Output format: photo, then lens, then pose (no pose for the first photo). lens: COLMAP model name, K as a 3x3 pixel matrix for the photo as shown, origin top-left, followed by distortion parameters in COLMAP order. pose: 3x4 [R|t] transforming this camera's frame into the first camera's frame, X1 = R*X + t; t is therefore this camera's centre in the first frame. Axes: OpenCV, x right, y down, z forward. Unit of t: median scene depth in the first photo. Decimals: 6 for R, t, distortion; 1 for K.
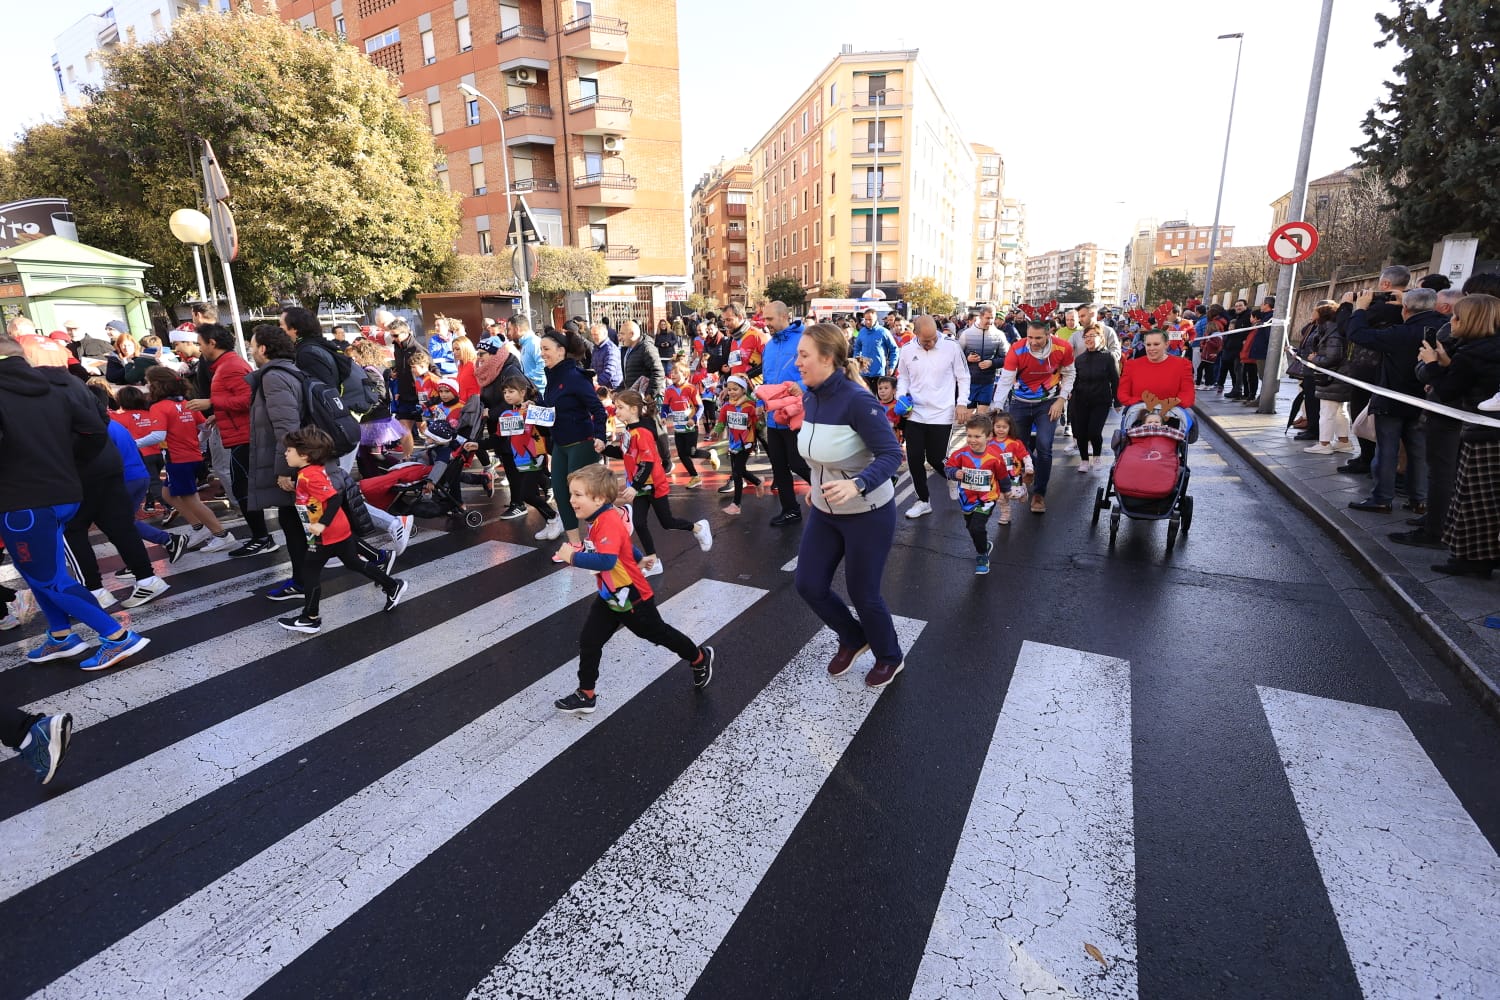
lens RADIAL K [[704.5, 0, 753.7], [0, 704.5, 478.0], [0, 0, 1]] dist [-0.000156, -0.000006]
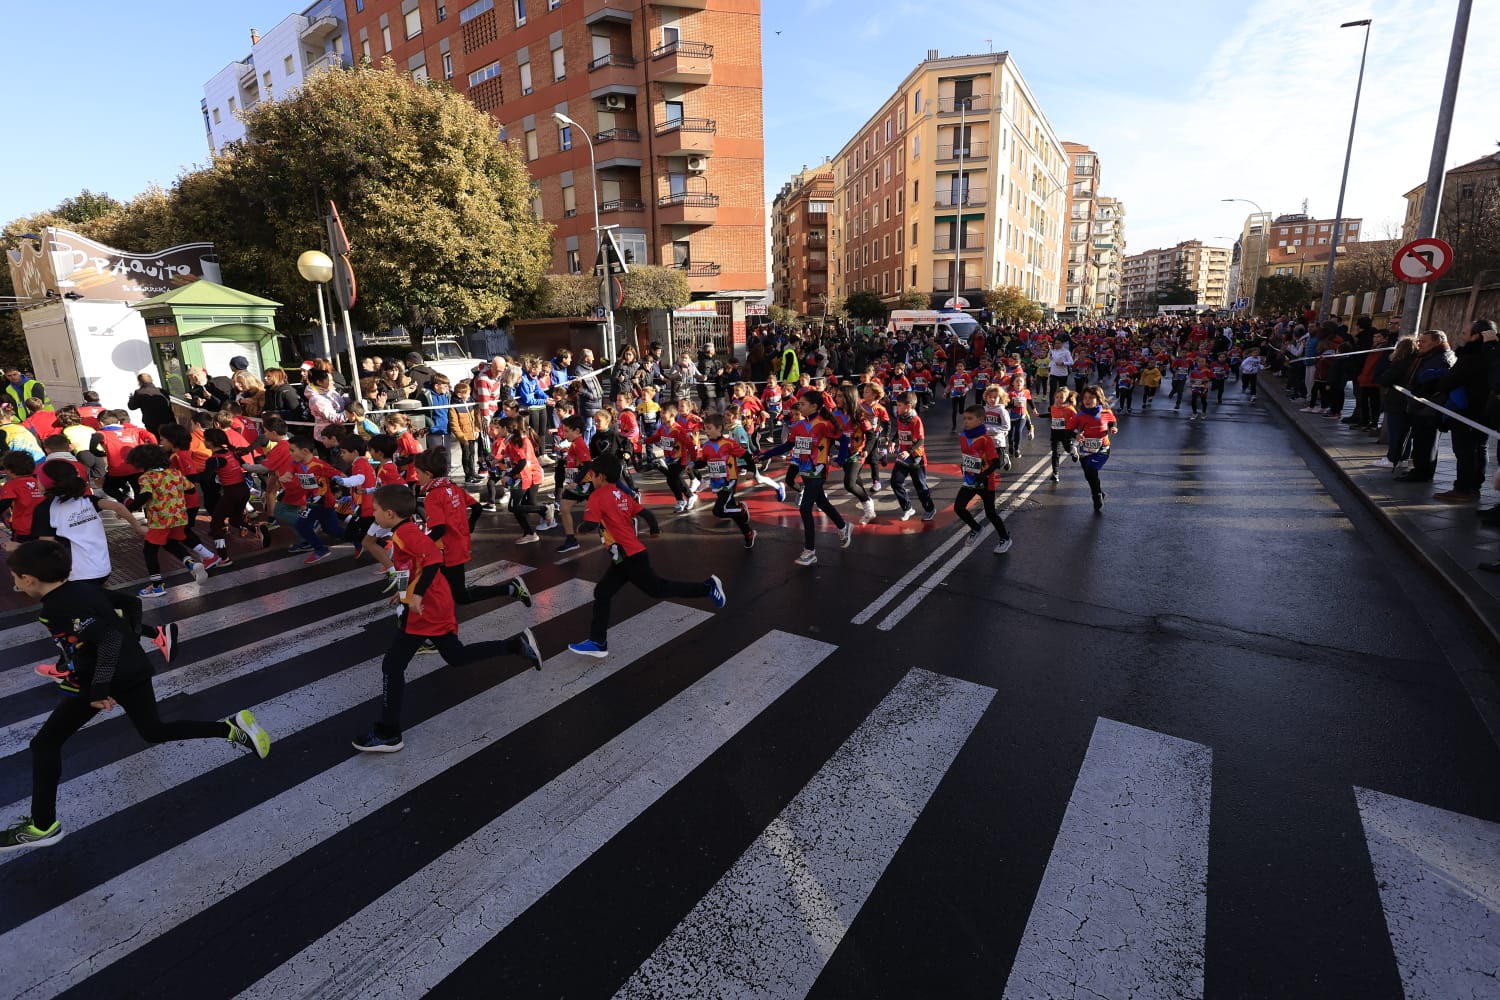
lens RADIAL K [[716.9, 0, 754.1], [0, 716.9, 445.9], [0, 0, 1]] dist [-0.000723, 0.000811]
pose [[0.993625, 0.015130, -0.111714, 0.007565], [-0.016446, 0.999806, -0.010869, -0.072471], [0.111528, 0.012637, 0.993681, -0.027199]]
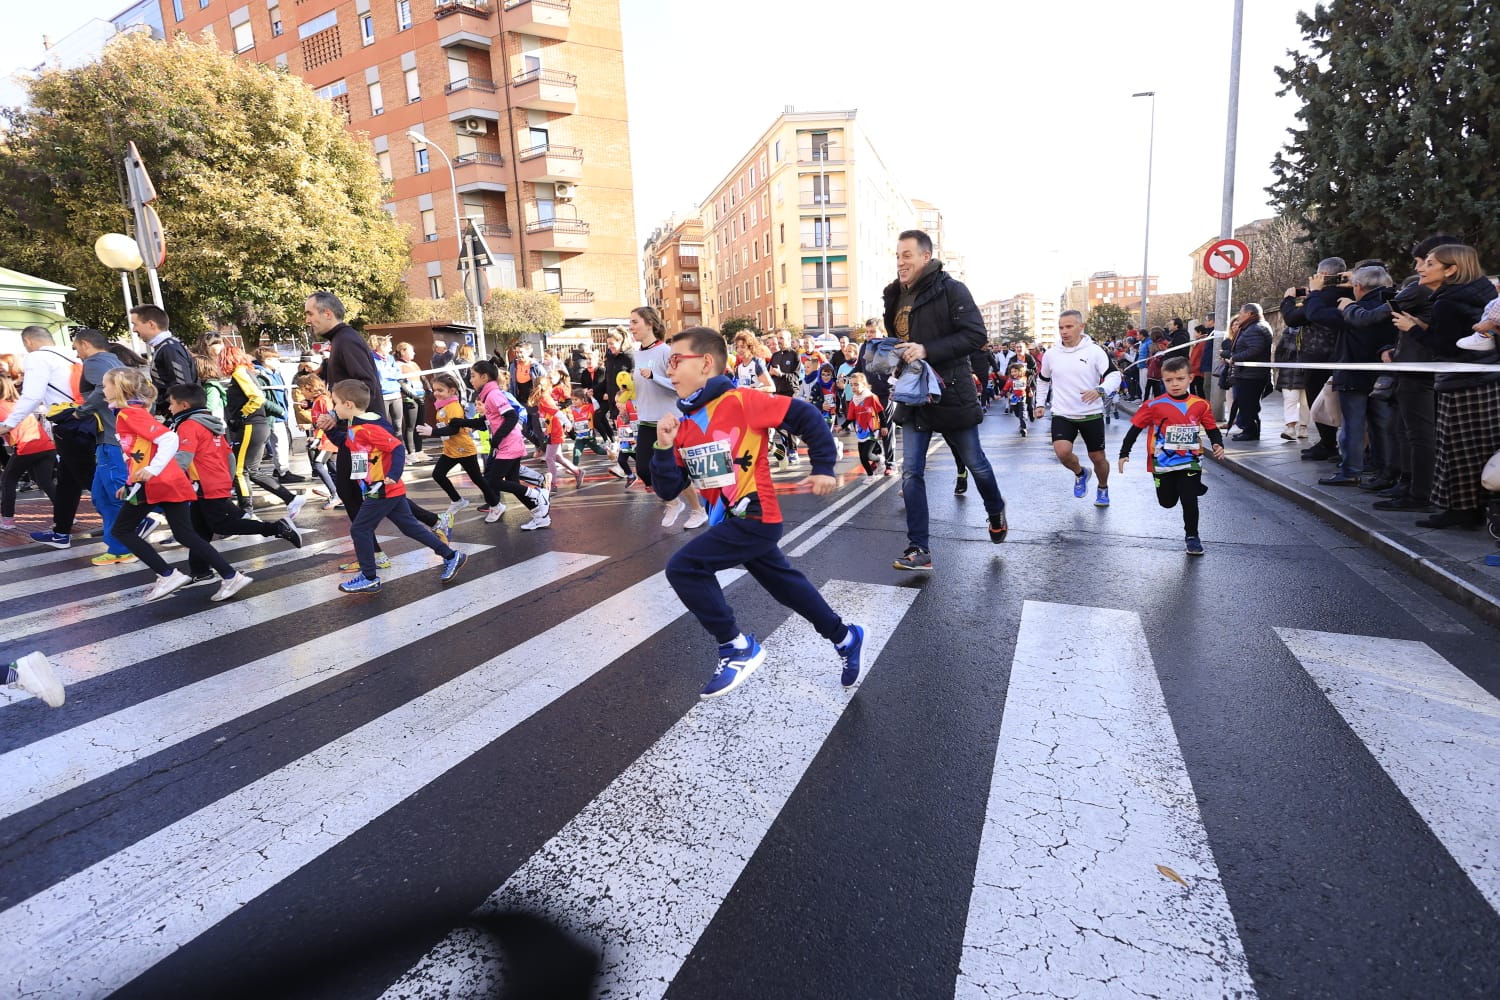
lens RADIAL K [[682.6, 0, 742.0], [0, 682.6, 520.5], [0, 0, 1]] dist [0.002128, 0.001022]
pose [[0.997935, -0.039571, 0.050595, -0.019360], [0.042867, 0.996911, -0.065817, 0.095888], [-0.047834, 0.067850, 0.996548, 0.059039]]
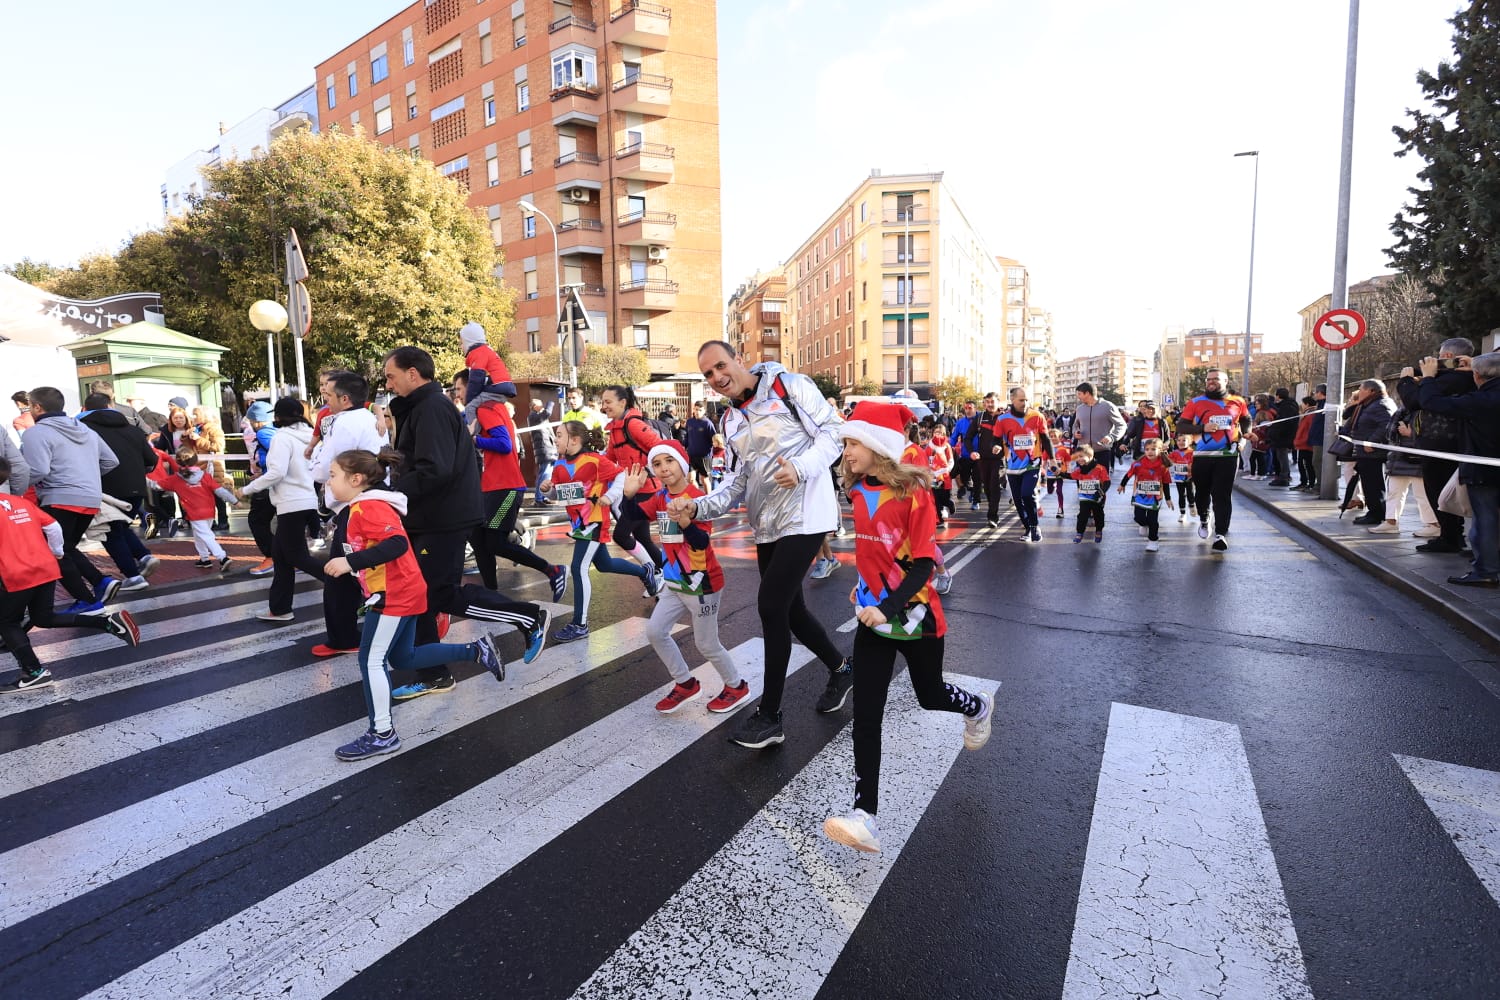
lens RADIAL K [[694.4, 0, 739.6], [0, 694.4, 503.5], [0, 0, 1]] dist [0.000573, 0.000911]
pose [[0.998791, 0.004123, -0.048979, -0.030698], [-0.011067, 0.989752, -0.142364, 0.062807], [0.047890, 0.142734, 0.988602, 0.031577]]
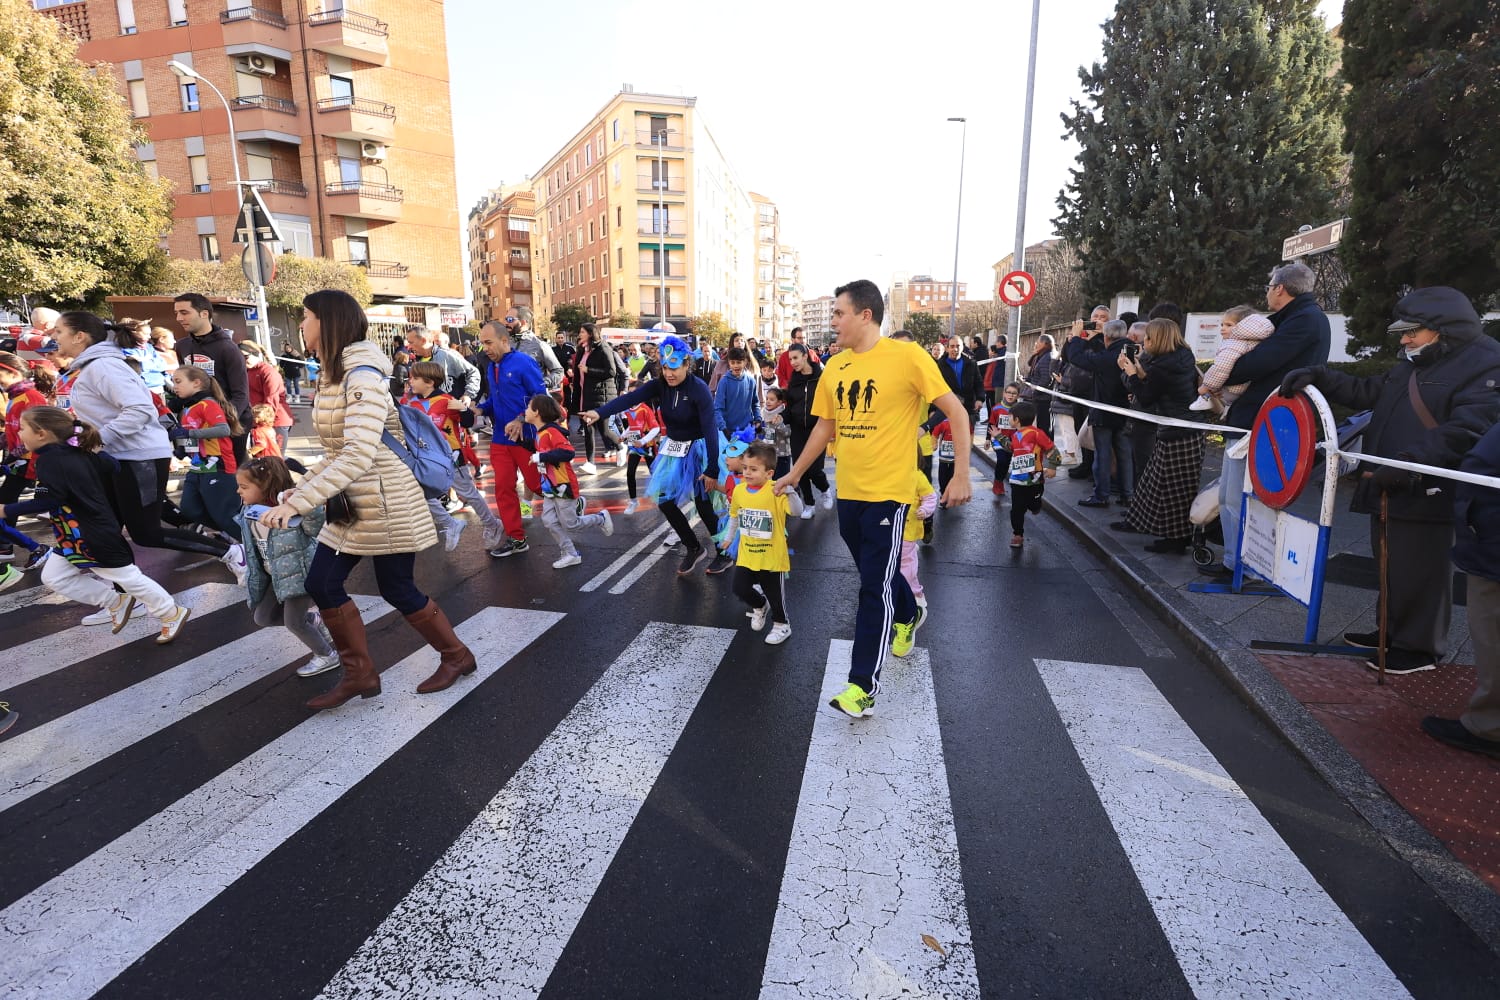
lens RADIAL K [[683.8, 0, 746.5], [0, 683.8, 492.4], [0, 0, 1]] dist [-0.000875, 0.000590]
pose [[0.959631, -0.034351, 0.279157, 0.002011], [0.046755, 0.998187, -0.037897, 0.030449], [-0.277349, 0.049419, 0.959497, 0.052099]]
